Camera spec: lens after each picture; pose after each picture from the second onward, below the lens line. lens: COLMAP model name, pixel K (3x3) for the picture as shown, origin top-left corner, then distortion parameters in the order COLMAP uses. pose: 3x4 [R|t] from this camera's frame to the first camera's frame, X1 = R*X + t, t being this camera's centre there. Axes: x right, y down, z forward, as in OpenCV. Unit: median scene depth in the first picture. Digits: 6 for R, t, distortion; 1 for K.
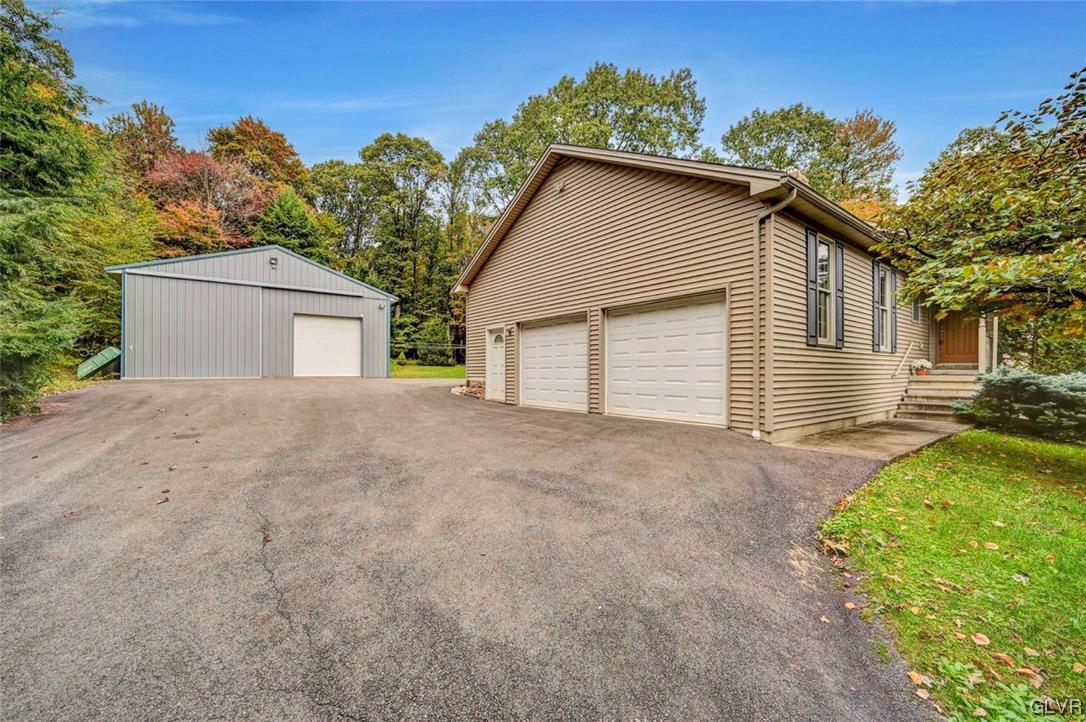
lens RADIAL K [[435.3, 0, 546.2], [0, 435.3, 367.5], [0, 0, 1]] dist [-0.002745, 0.000531]
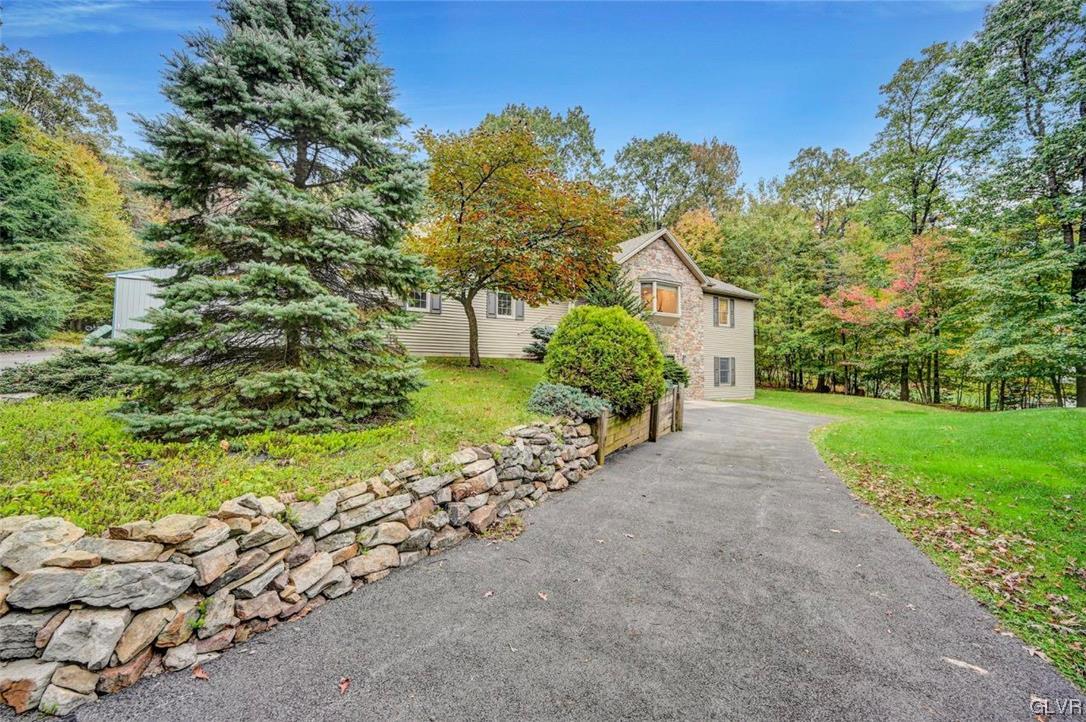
lens RADIAL K [[435.3, 0, 546.1], [0, 435.3, 339.7], [0, 0, 1]] dist [-0.002745, 0.000531]
pose [[0.997957, -0.004463, -0.063728, 1.192622], [0.000950, 0.998483, -0.055057, 0.166279], [0.063877, 0.054884, 0.996447, -0.790361]]
